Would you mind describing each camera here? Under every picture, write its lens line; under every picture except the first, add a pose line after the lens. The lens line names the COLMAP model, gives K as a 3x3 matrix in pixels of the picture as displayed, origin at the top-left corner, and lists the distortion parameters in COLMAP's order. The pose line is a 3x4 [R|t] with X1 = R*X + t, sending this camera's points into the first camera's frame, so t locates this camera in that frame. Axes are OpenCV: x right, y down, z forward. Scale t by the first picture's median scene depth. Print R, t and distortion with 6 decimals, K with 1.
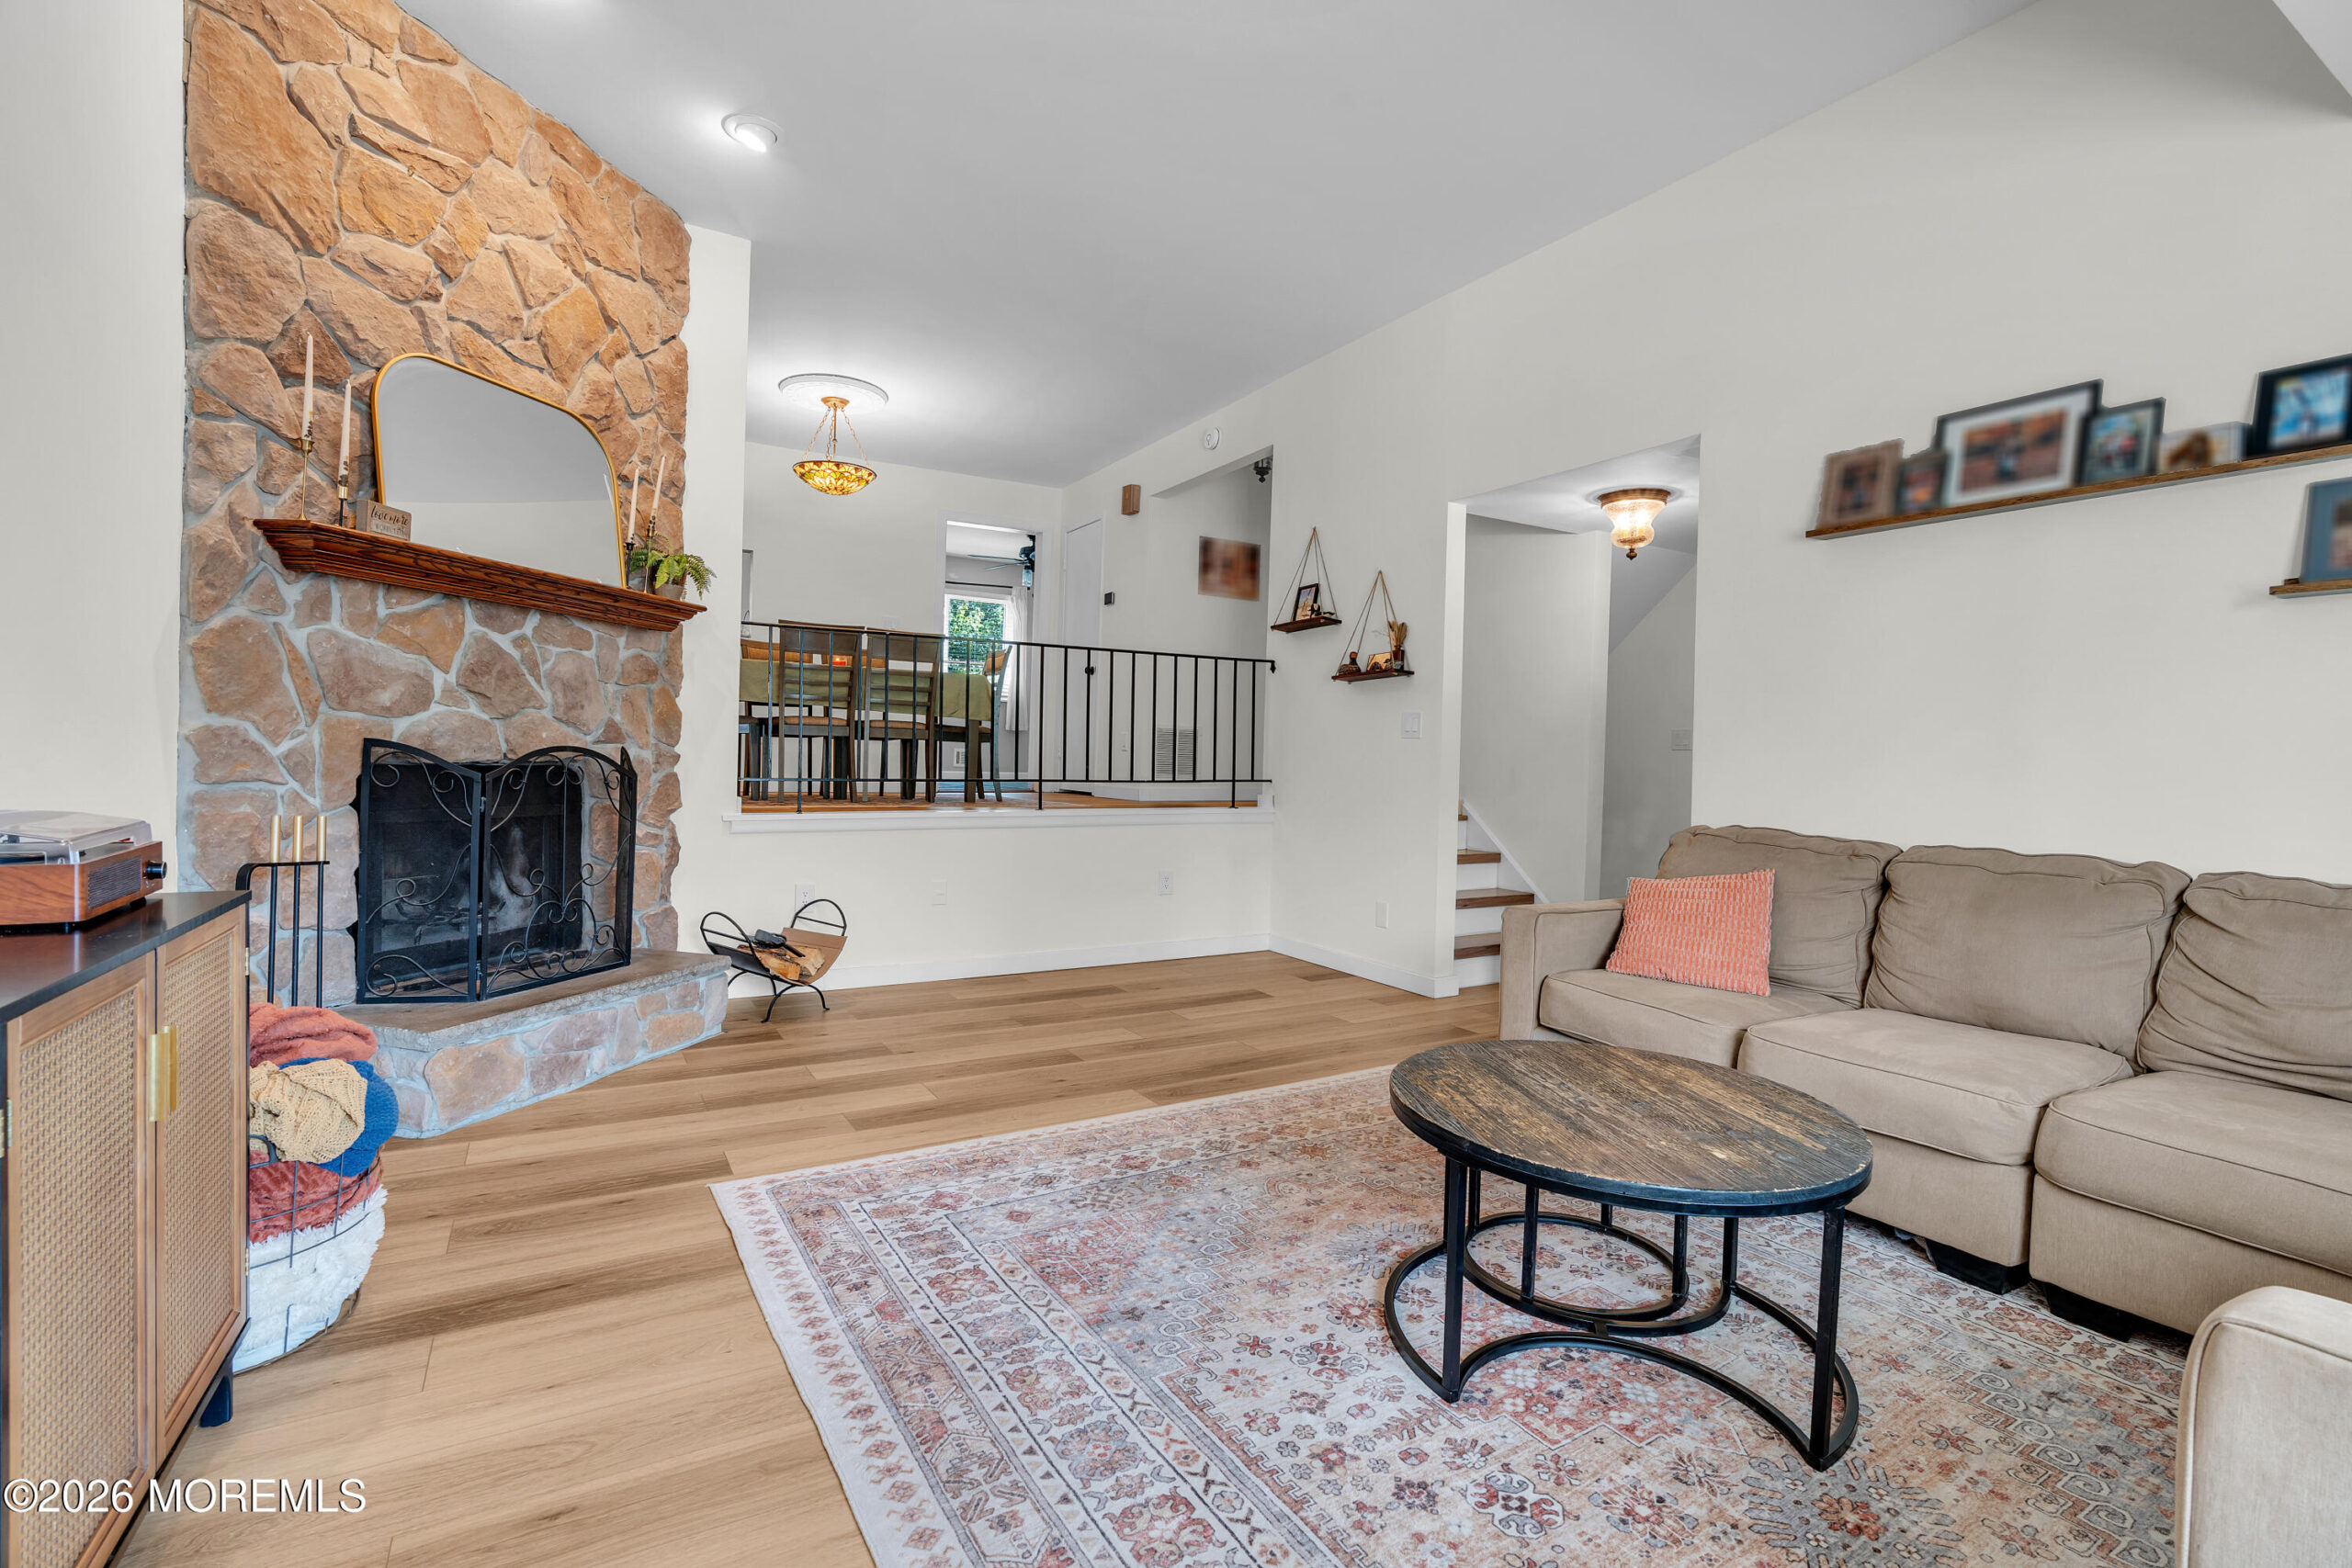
lens RADIAL K [[1060.3, 0, 1182.0], [0, 1060.3, 774.7], [0, 0, 1]] dist [-0.011513, 0.000604]
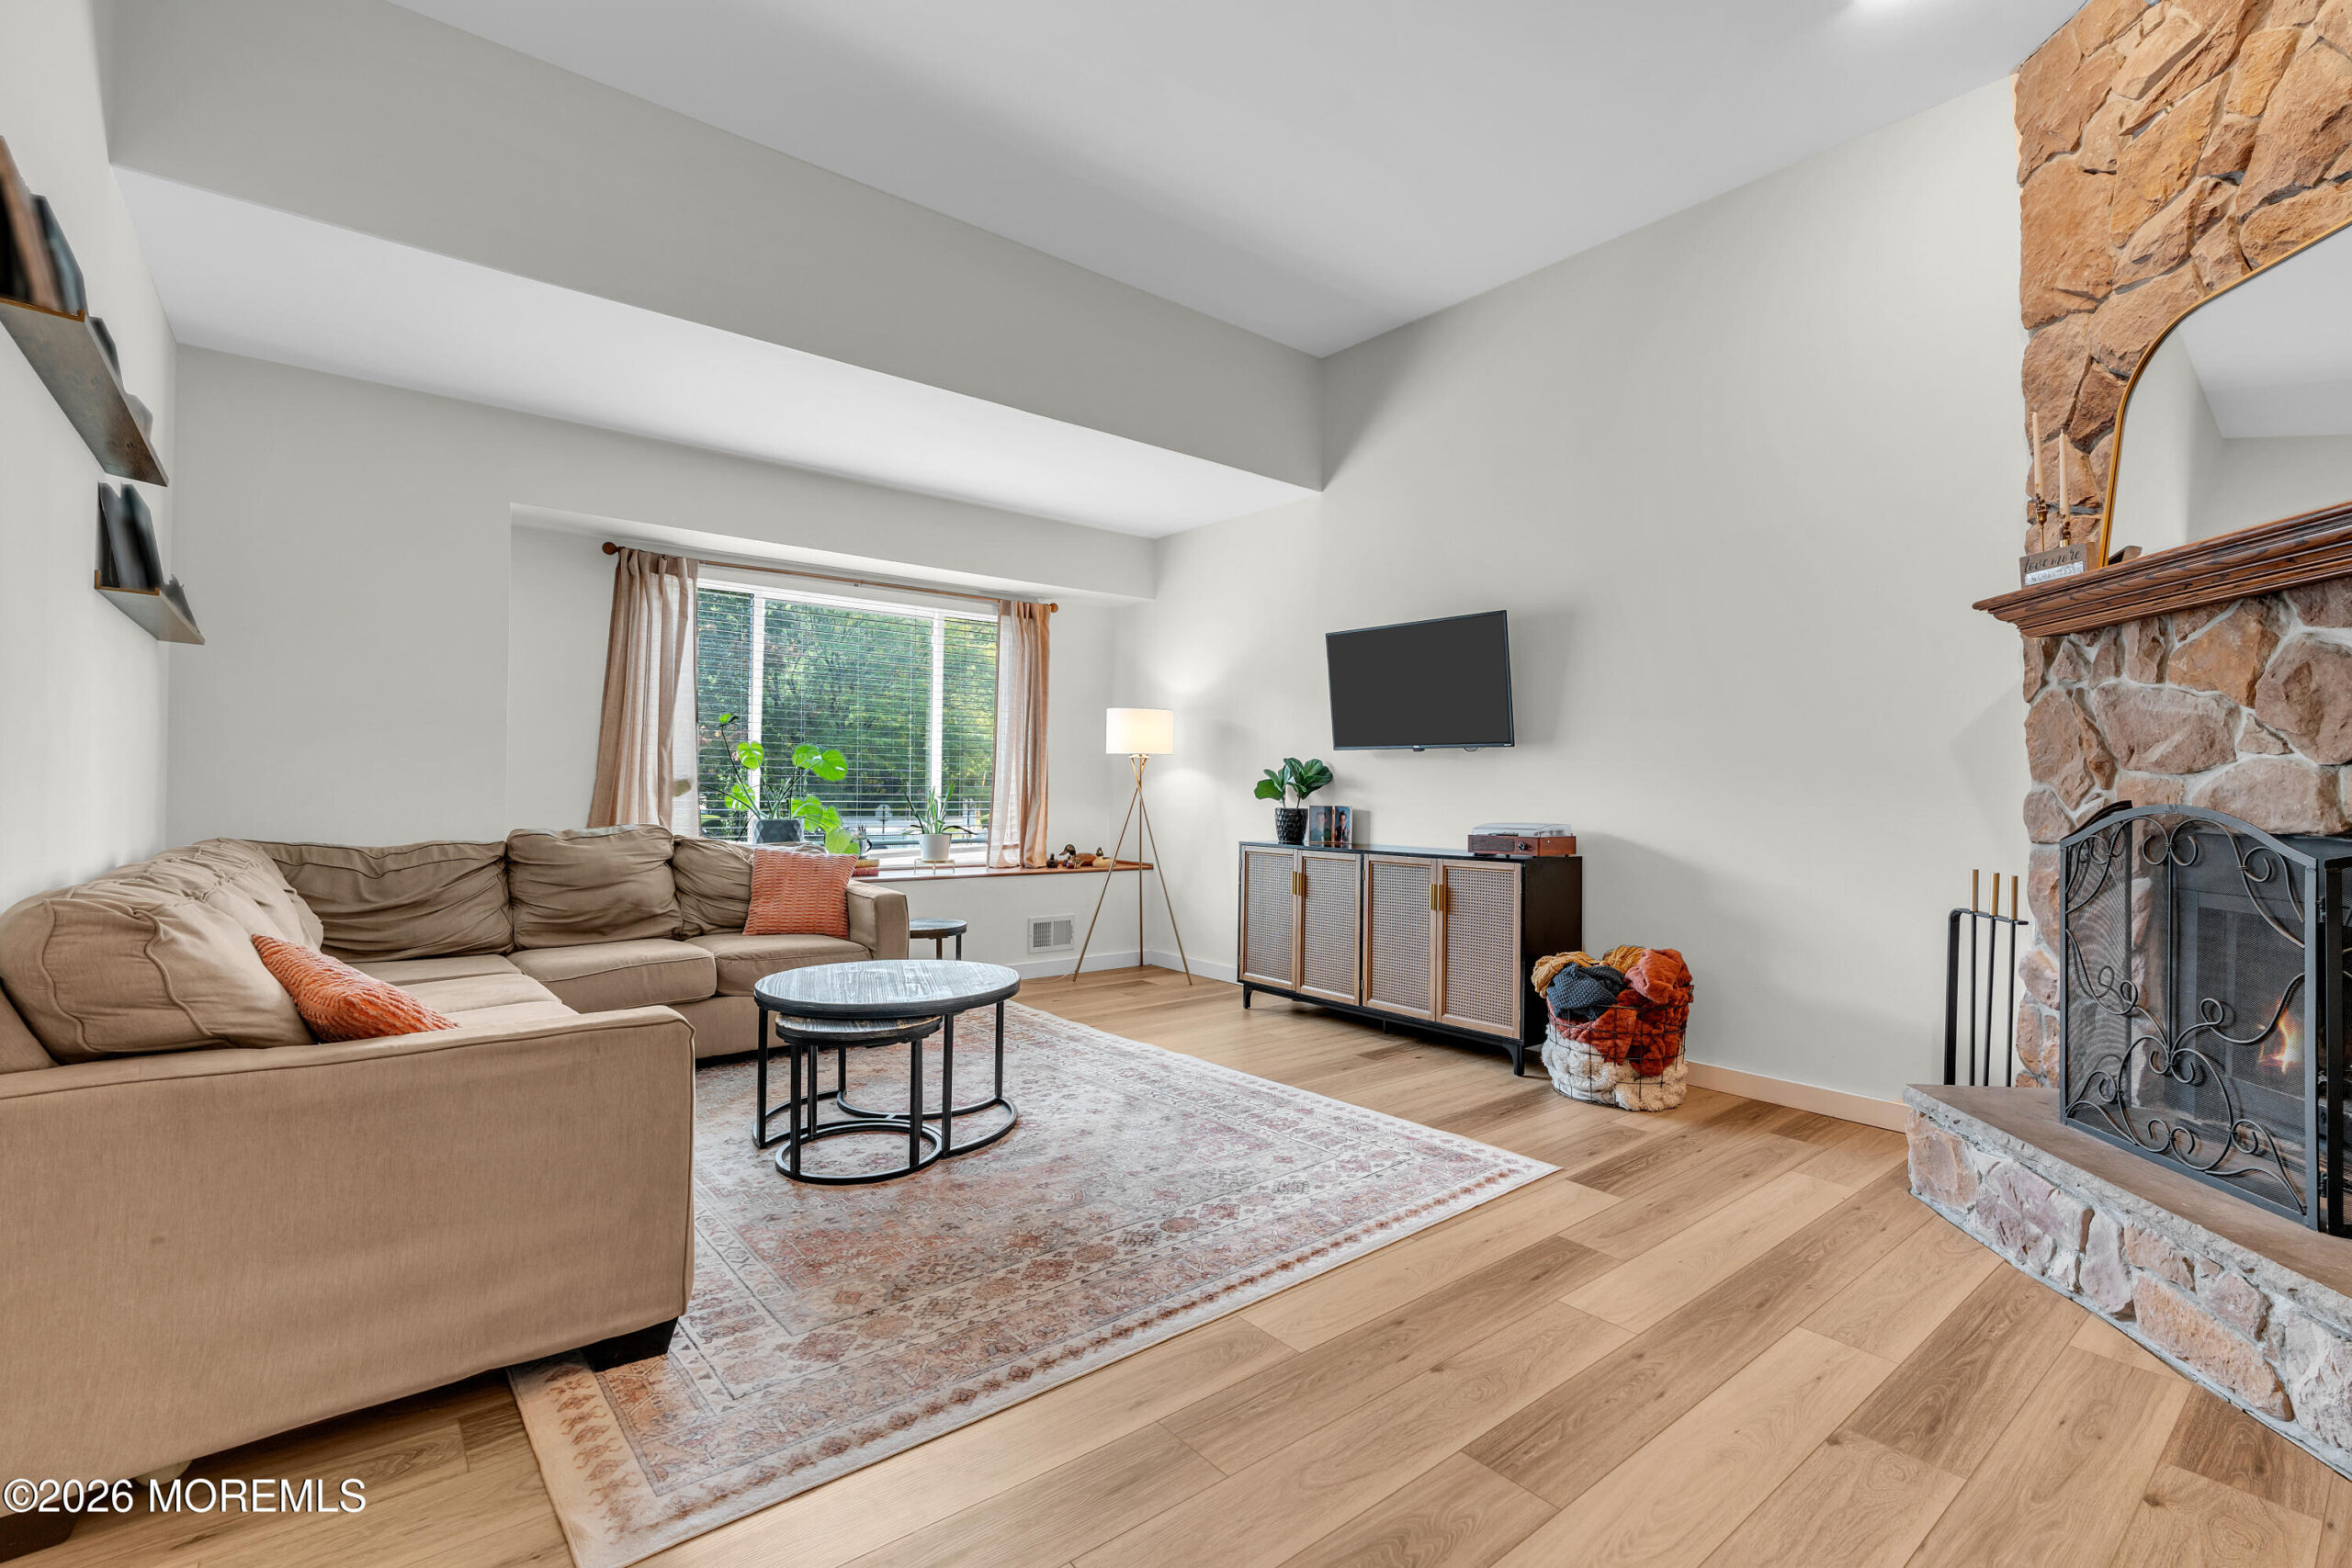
lens RADIAL K [[1051.5, 0, 1172.7], [0, 1051.5, 786.0], [0, 0, 1]] dist [-0.011382, 0.006409]
pose [[-0.989555, -0.037970, -0.139063, 0.155829], [-0.039301, 0.999204, 0.006840, -0.025696], [0.138693, 0.012234, -0.990260, 2.086862]]
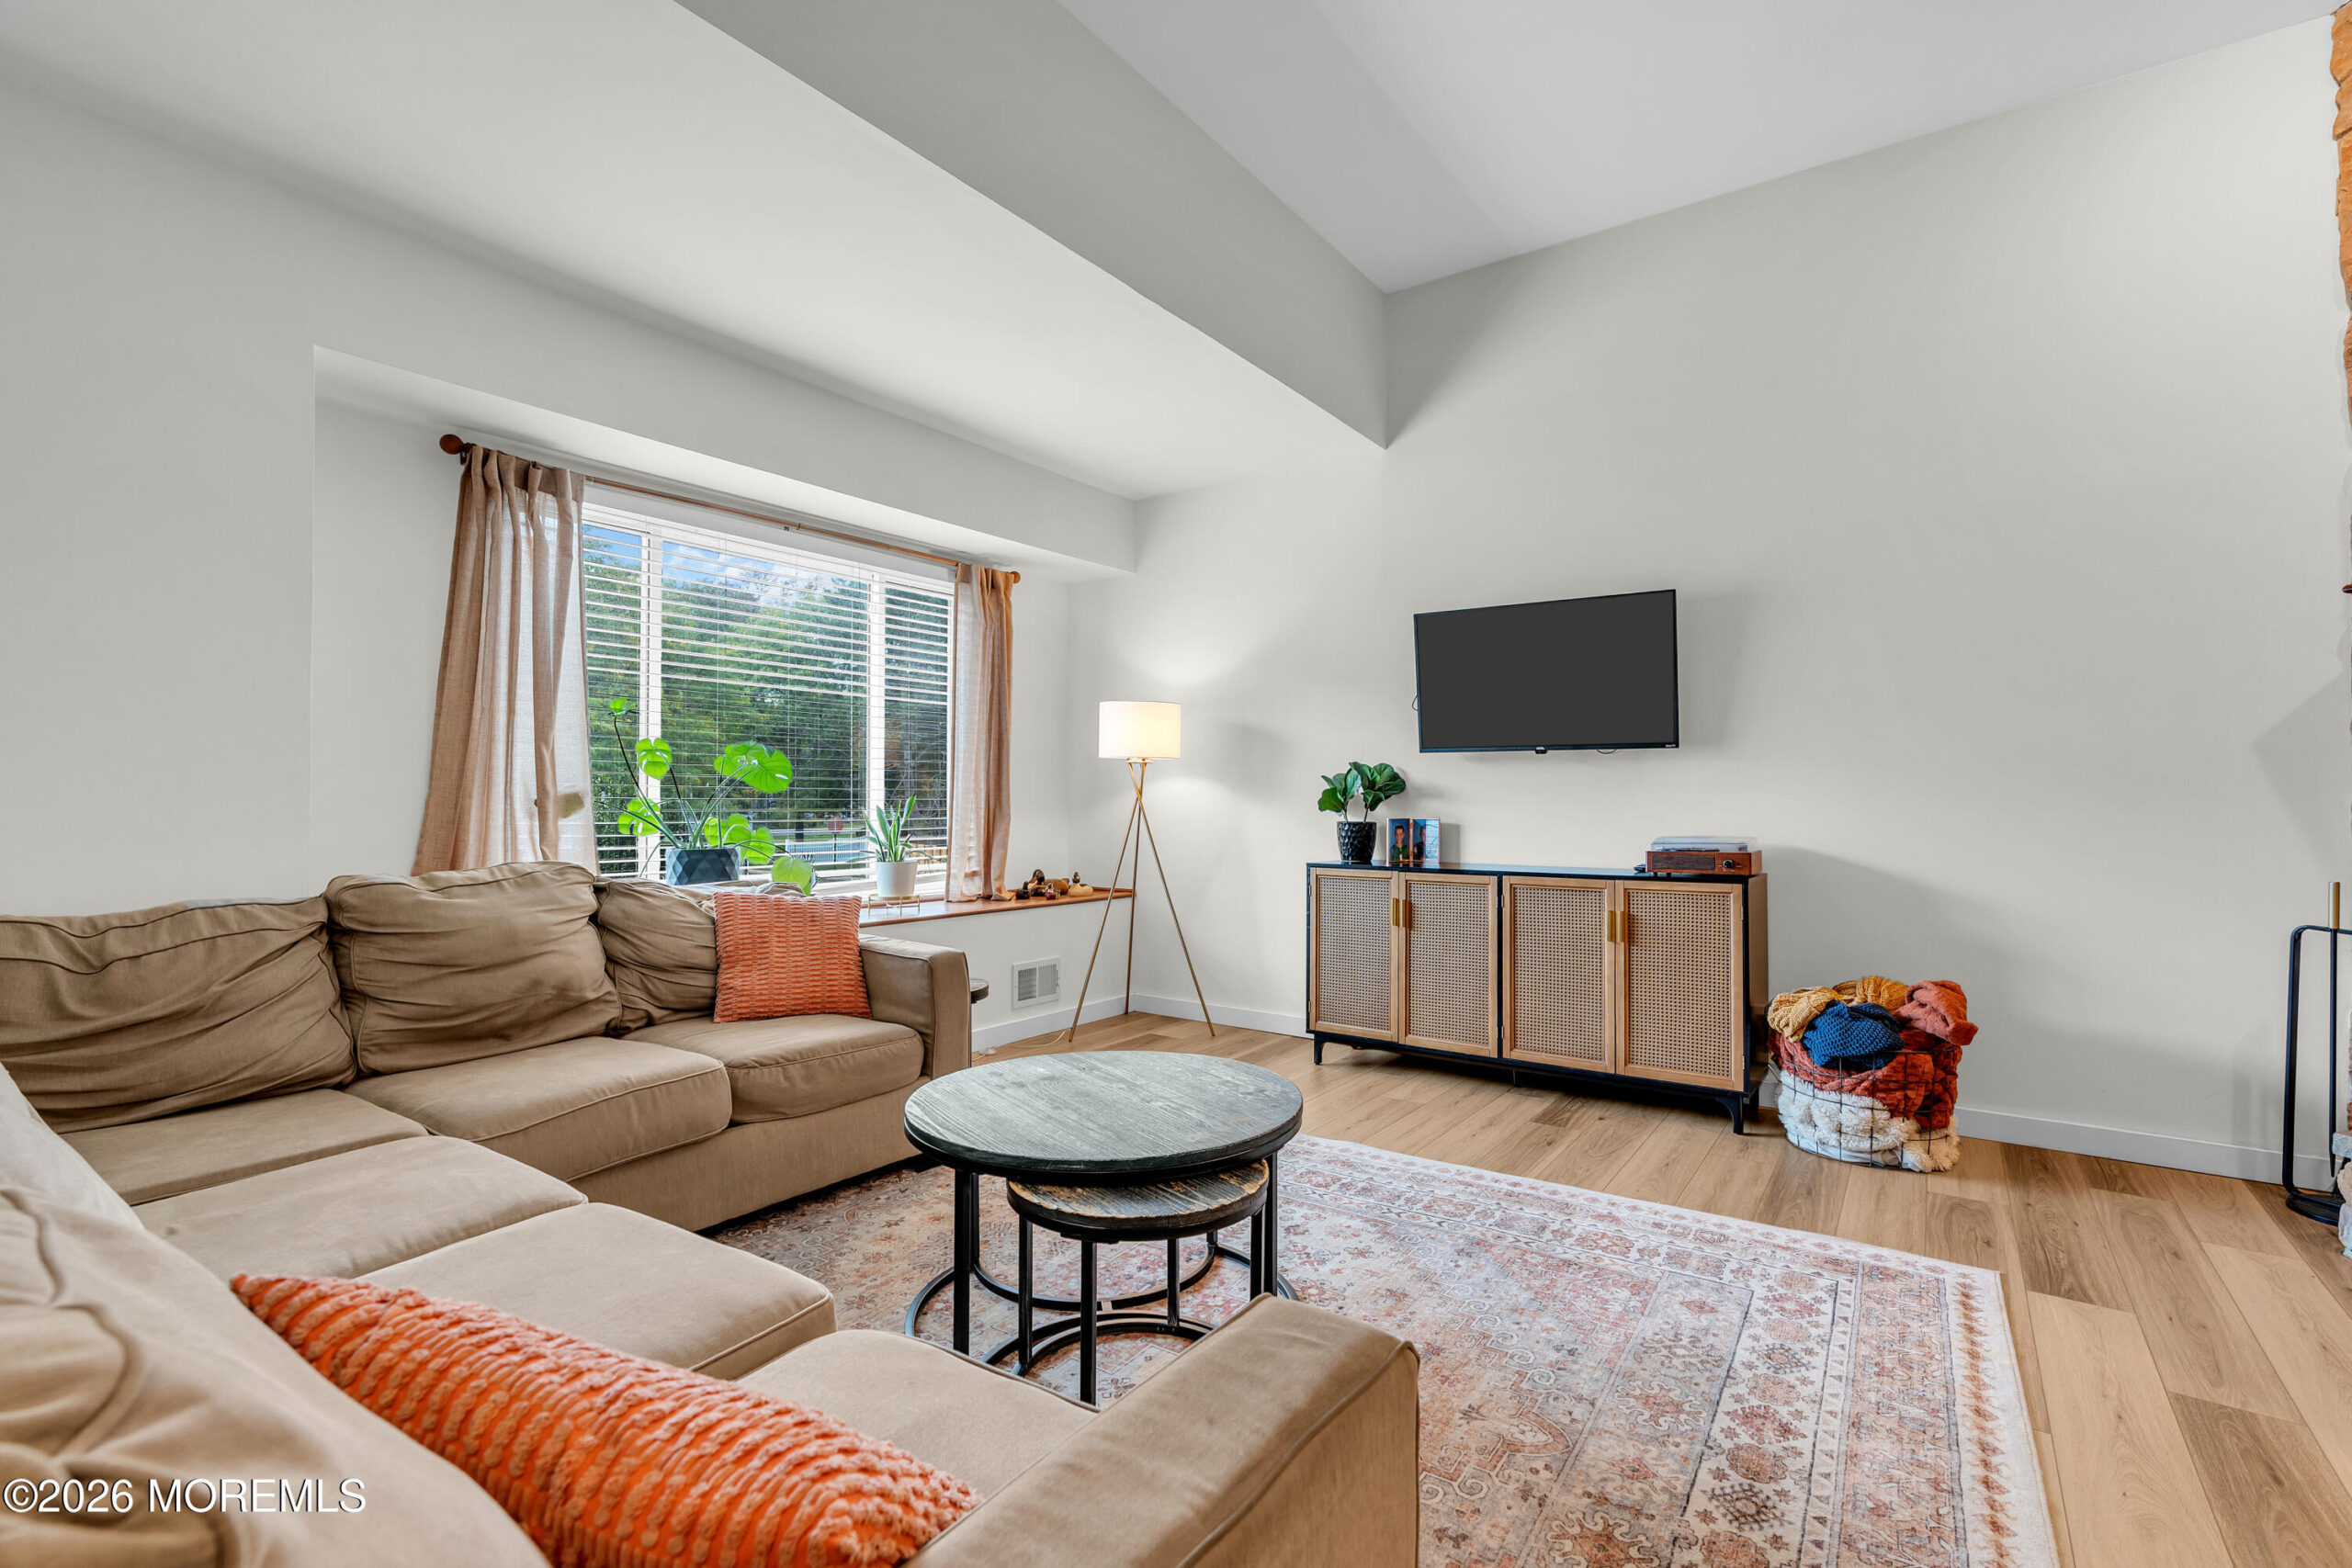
lens RADIAL K [[1056.6, 0, 1175.7], [0, 1056.6, 790.4], [0, 0, 1]] dist [-0.014263, 0.006218]
pose [[-0.919386, -0.032007, -0.392052, 0.598969], [-0.032208, 0.999463, -0.006064, -0.008679], [0.392036, 0.007052, -0.919923, 1.565695]]
